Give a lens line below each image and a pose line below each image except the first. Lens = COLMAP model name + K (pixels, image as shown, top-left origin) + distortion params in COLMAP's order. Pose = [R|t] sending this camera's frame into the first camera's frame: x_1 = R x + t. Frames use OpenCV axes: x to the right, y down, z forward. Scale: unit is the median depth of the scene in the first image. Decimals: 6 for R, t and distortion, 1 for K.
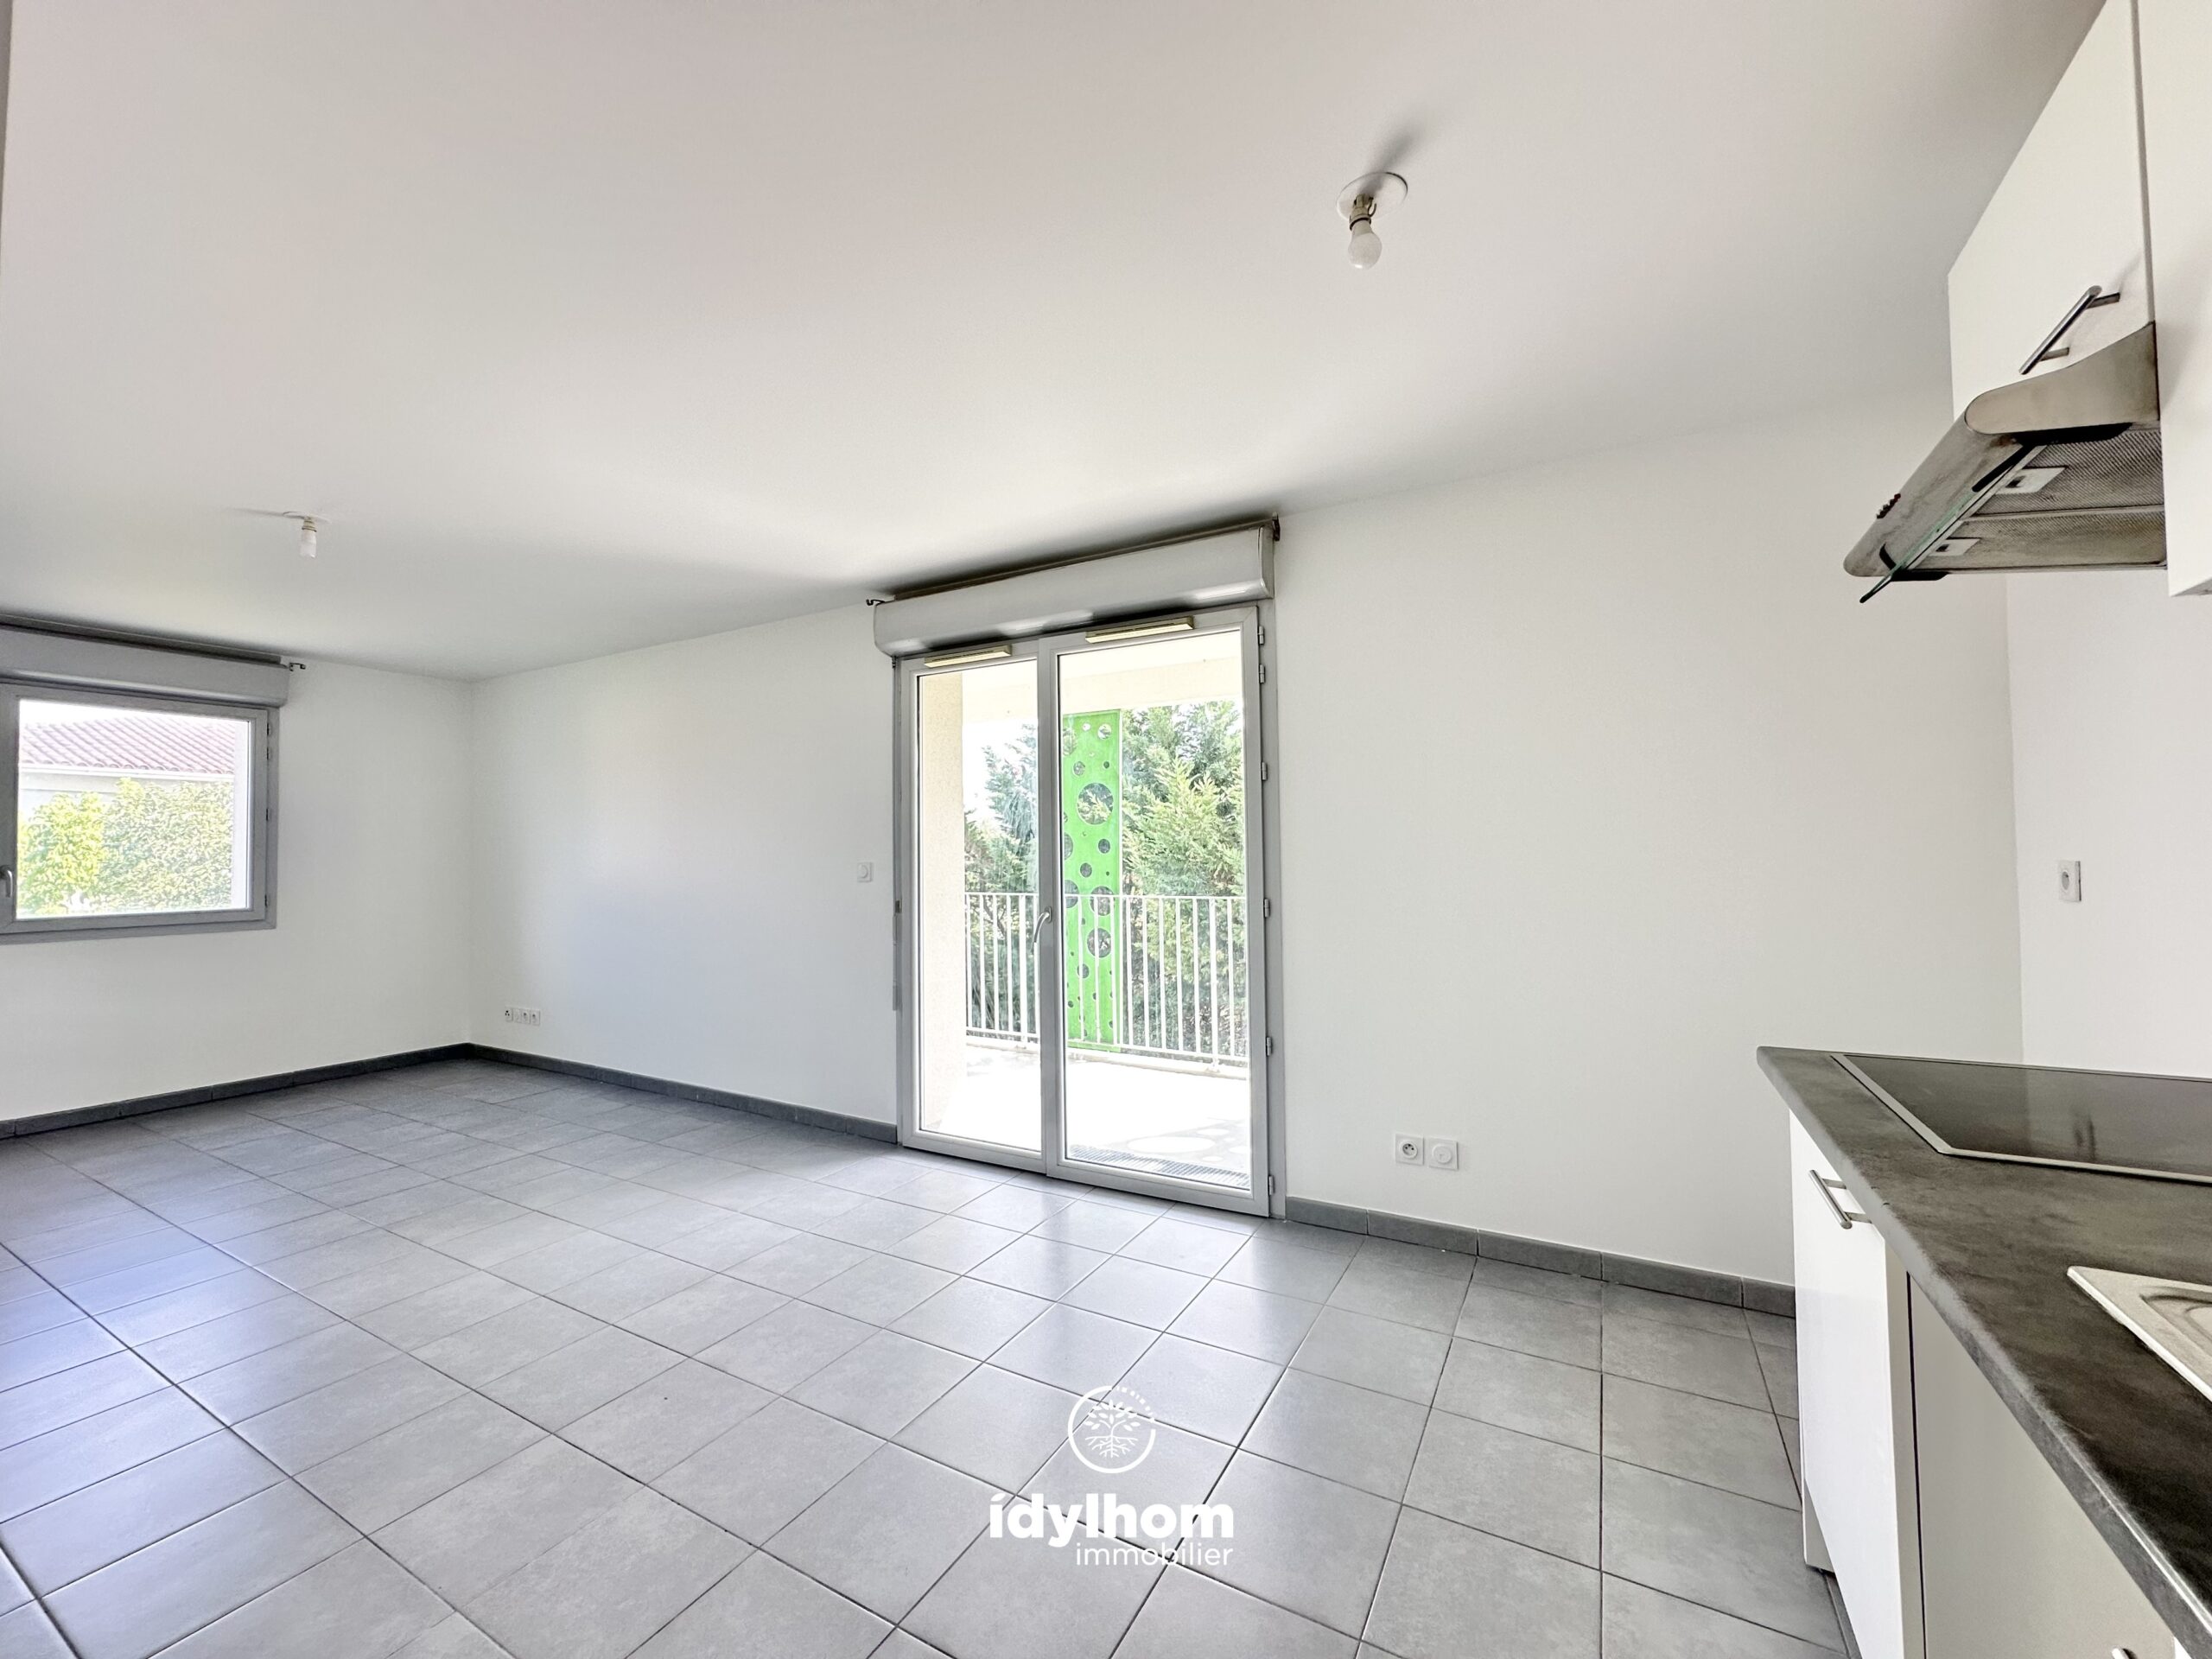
lens RADIAL K [[880.3, 0, 1106.0], [0, 880.3, 829.5], [0, 0, 1]] dist [-0.004632, -0.000071]
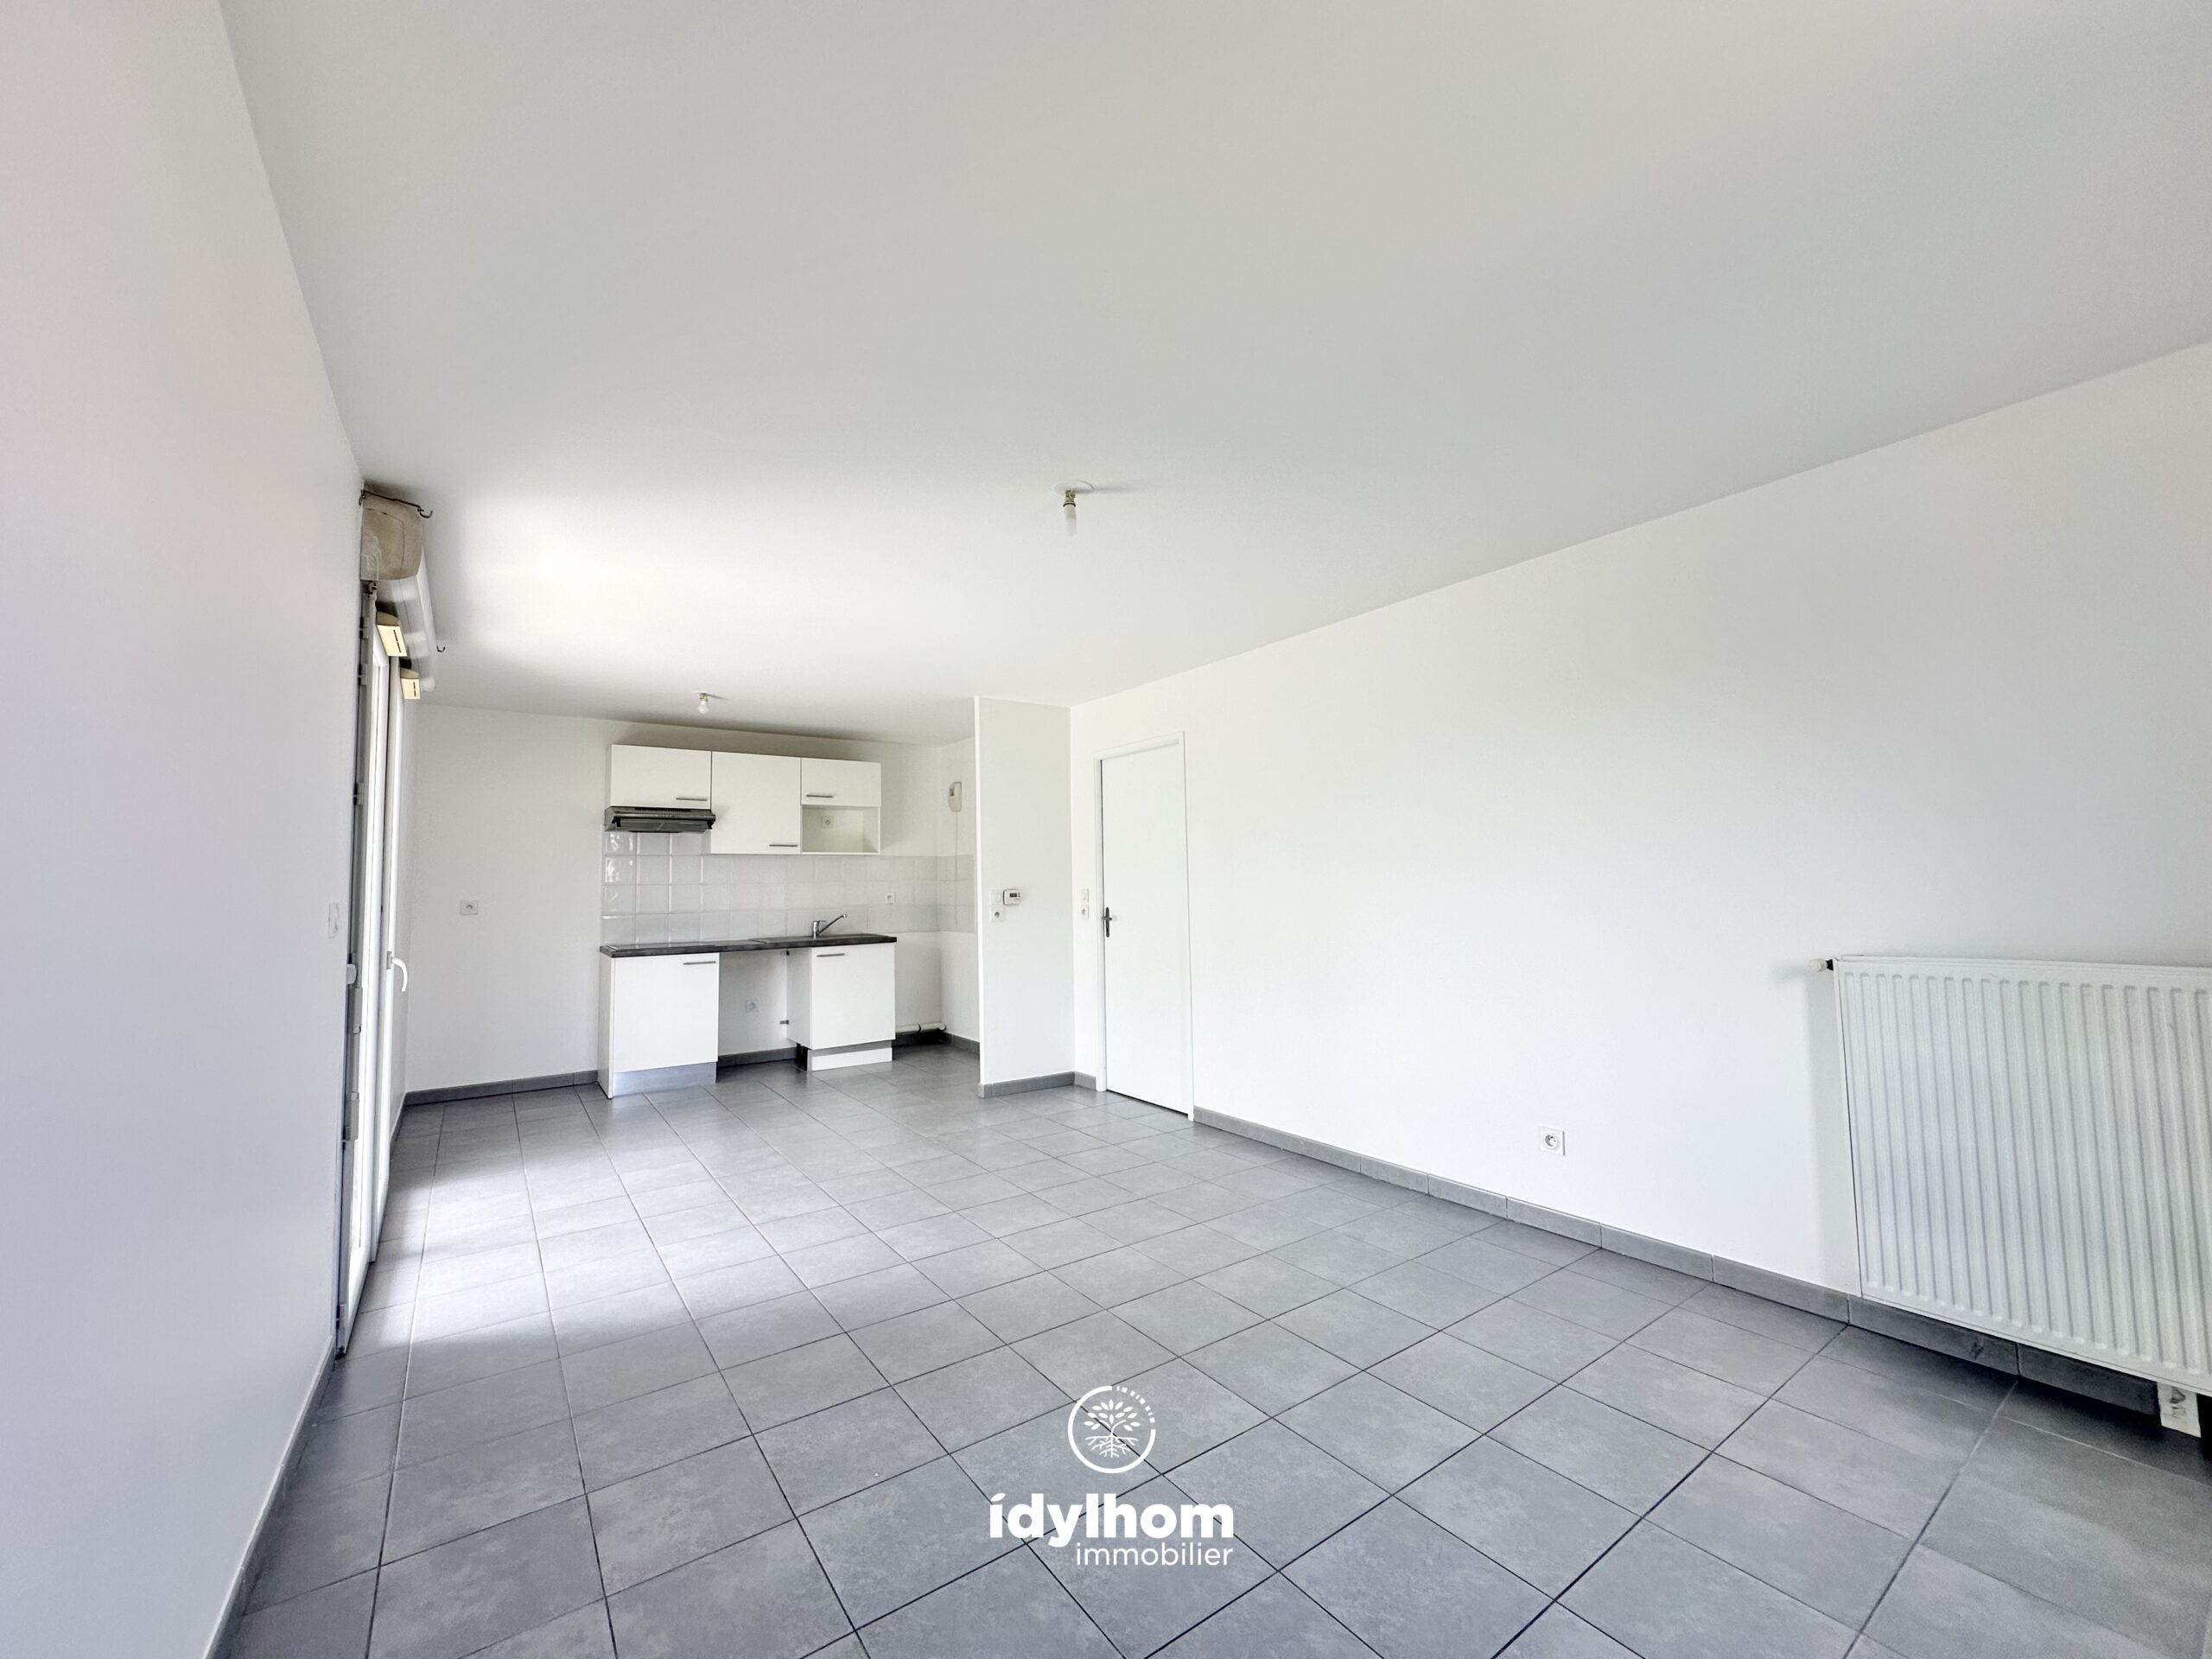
lens RADIAL K [[880.3, 0, 1106.0], [0, 880.3, 829.5], [0, 0, 1]] dist [-0.004632, -0.000071]
pose [[-0.906474, 0.052414, 0.418996, -1.010764], [0.013901, 0.995433, -0.094448, 0.051751], [-0.422033, -0.079790, -0.903062, 1.370888]]
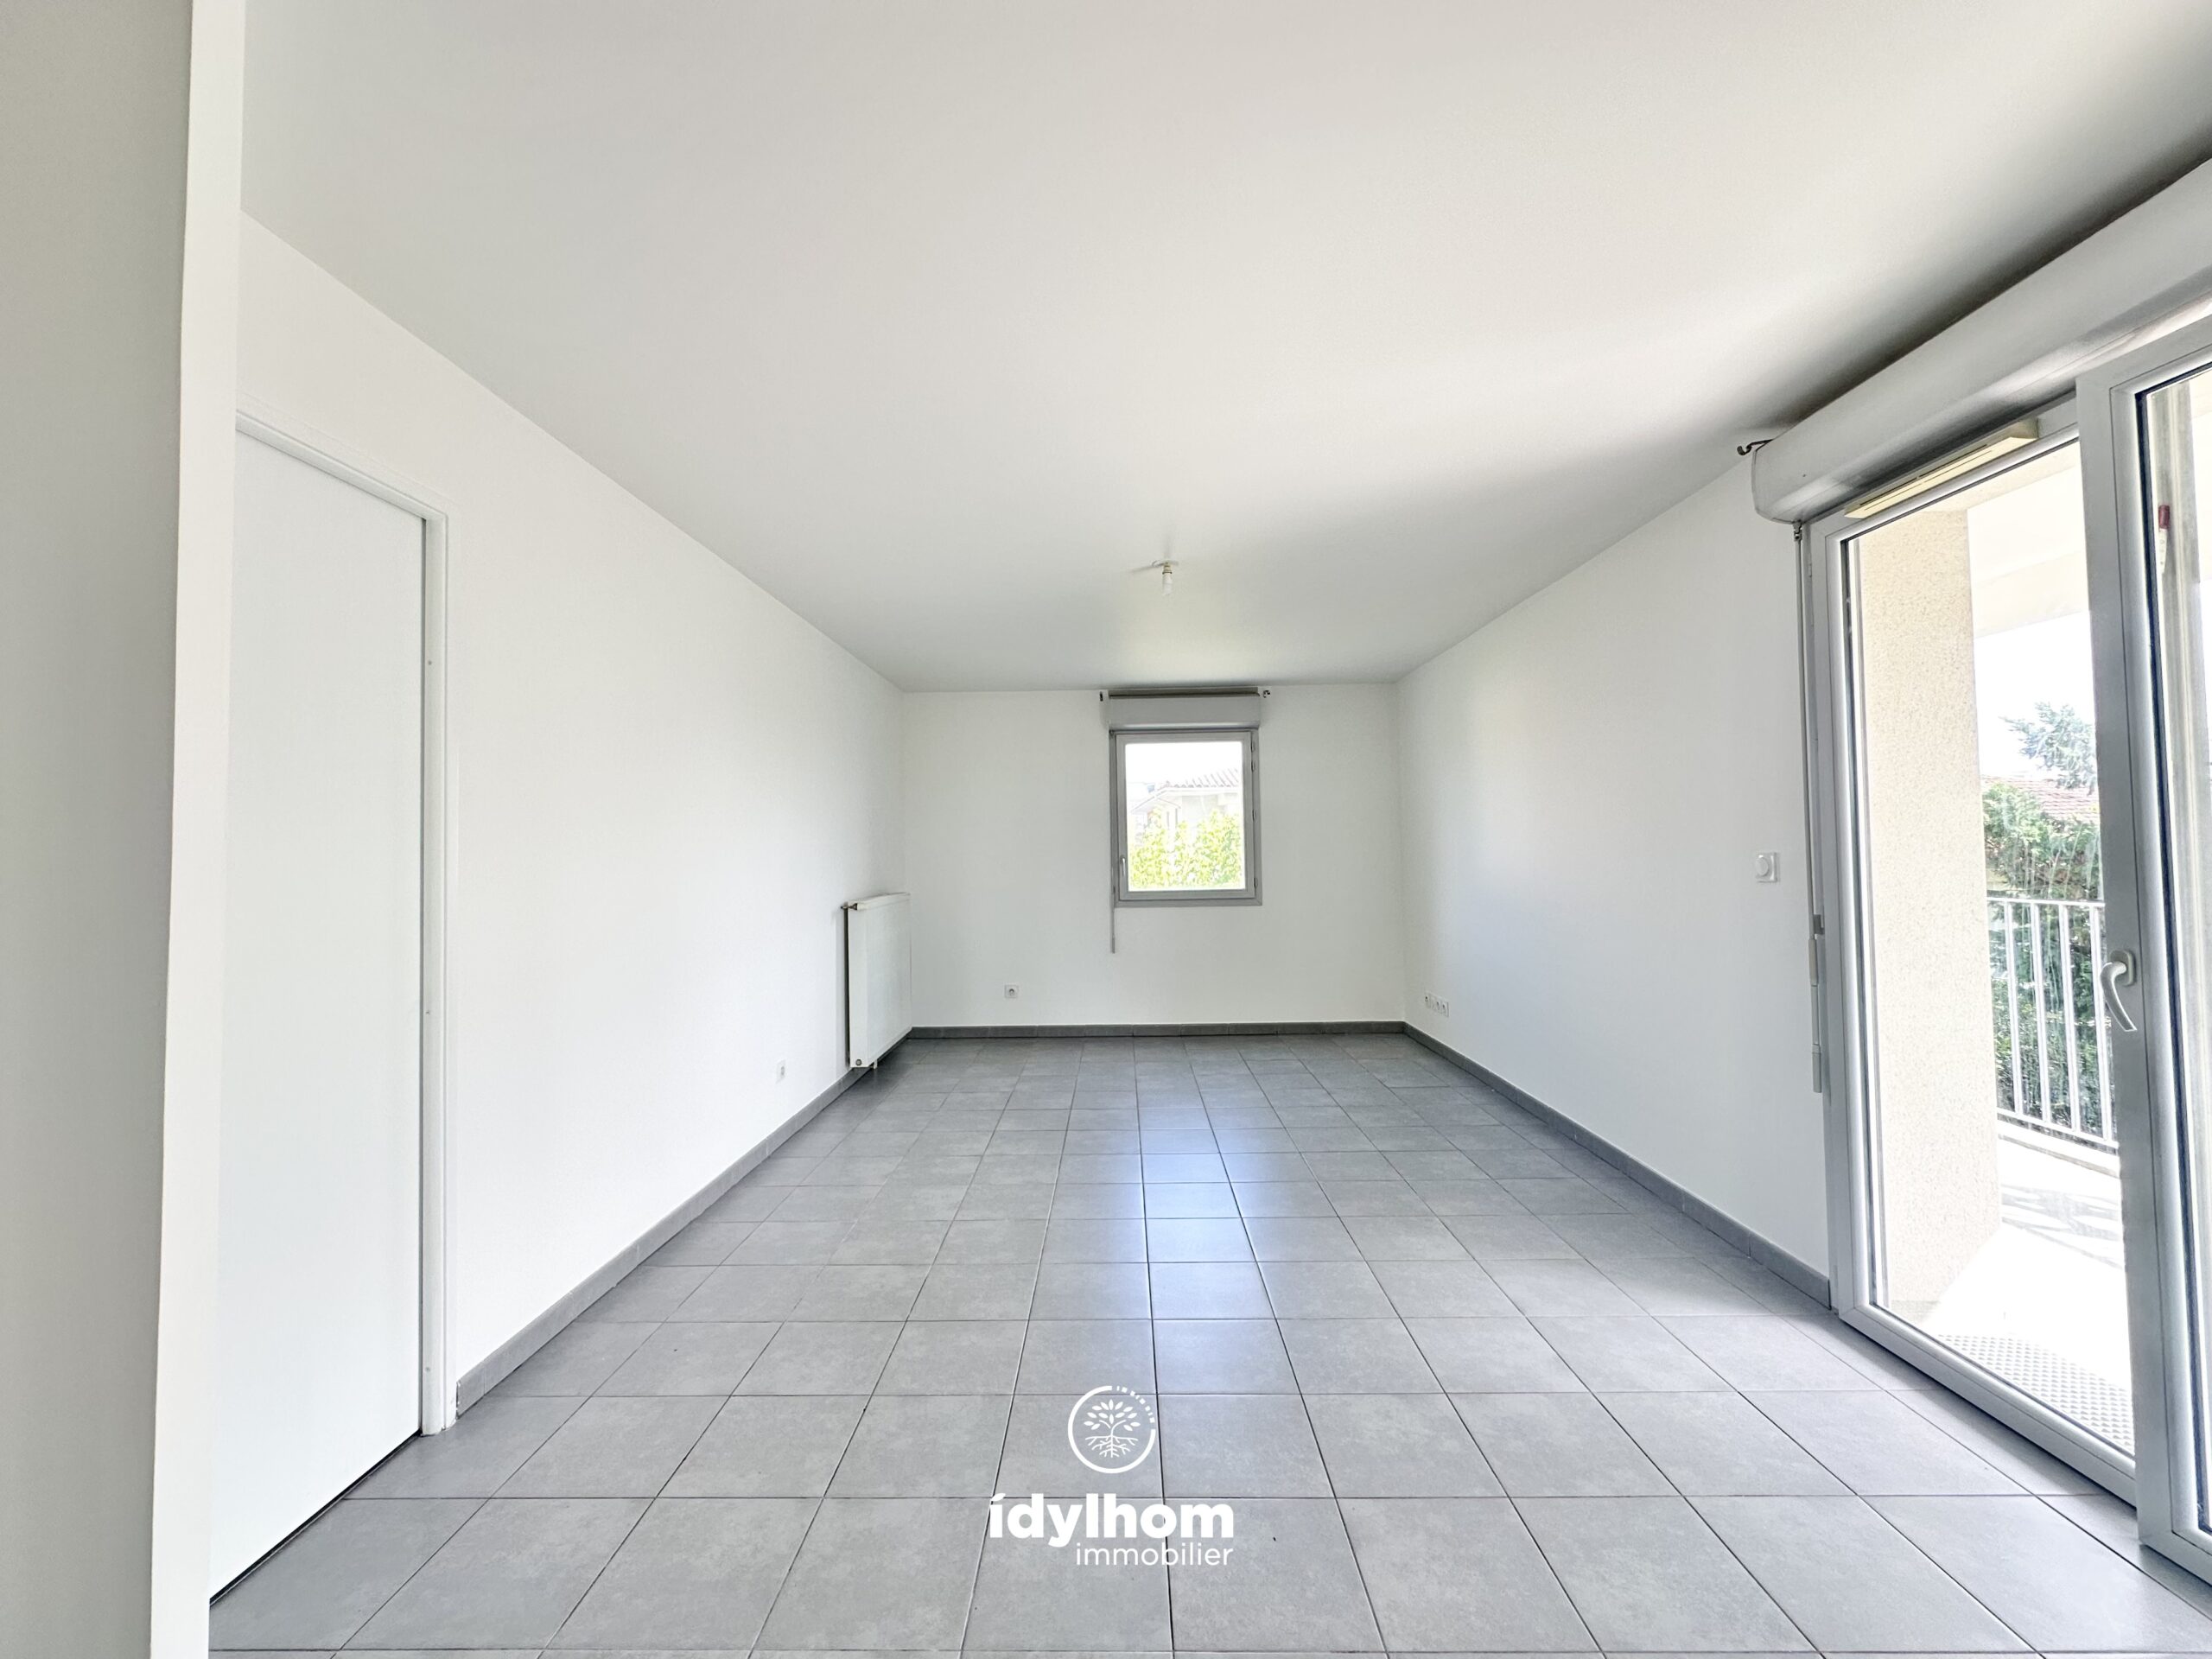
lens RADIAL K [[880.3, 0, 1106.0], [0, 880.3, 829.5], [0, 0, 1]] dist [-0.004632, -0.000071]
pose [[0.472689, -0.023857, -0.880906, 0.071279], [0.035689, 0.999332, -0.007914, 0.008727], [0.880506, -0.027697, 0.473224, 0.277530]]
